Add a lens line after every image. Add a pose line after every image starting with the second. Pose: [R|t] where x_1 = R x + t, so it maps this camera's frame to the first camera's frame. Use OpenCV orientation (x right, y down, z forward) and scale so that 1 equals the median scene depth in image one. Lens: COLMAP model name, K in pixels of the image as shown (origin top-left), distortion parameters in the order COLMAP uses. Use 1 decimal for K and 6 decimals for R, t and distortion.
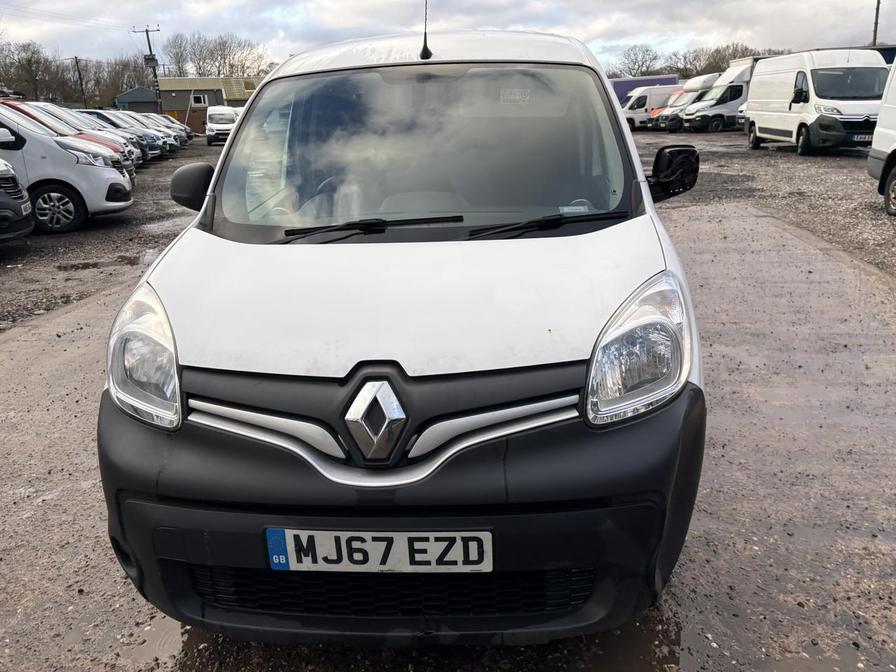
lens RADIAL K [[689.1, 0, 448.4], [0, 689.1, 333.1], [0, 0, 1]] dist [0.028390, -0.010714]
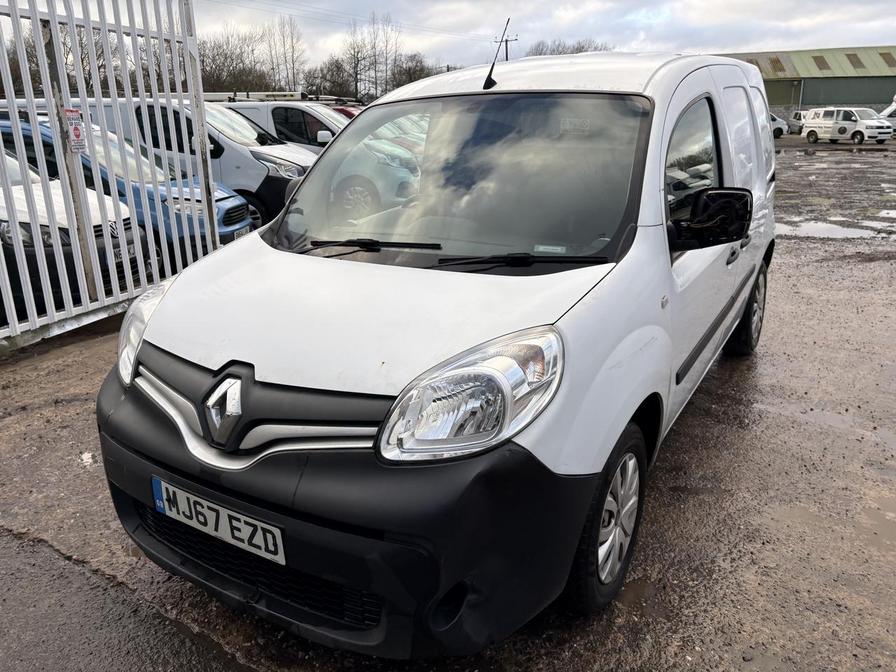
lens RADIAL K [[689.1, 0, 450.4], [0, 689.1, 337.8], [0, 0, 1]] dist [0.028390, -0.010714]
pose [[0.873537, 0.161307, -0.459252, 0.743917], [-0.158333, 0.986347, 0.045279, -0.110333], [0.460286, 0.033162, 0.887151, 0.115618]]
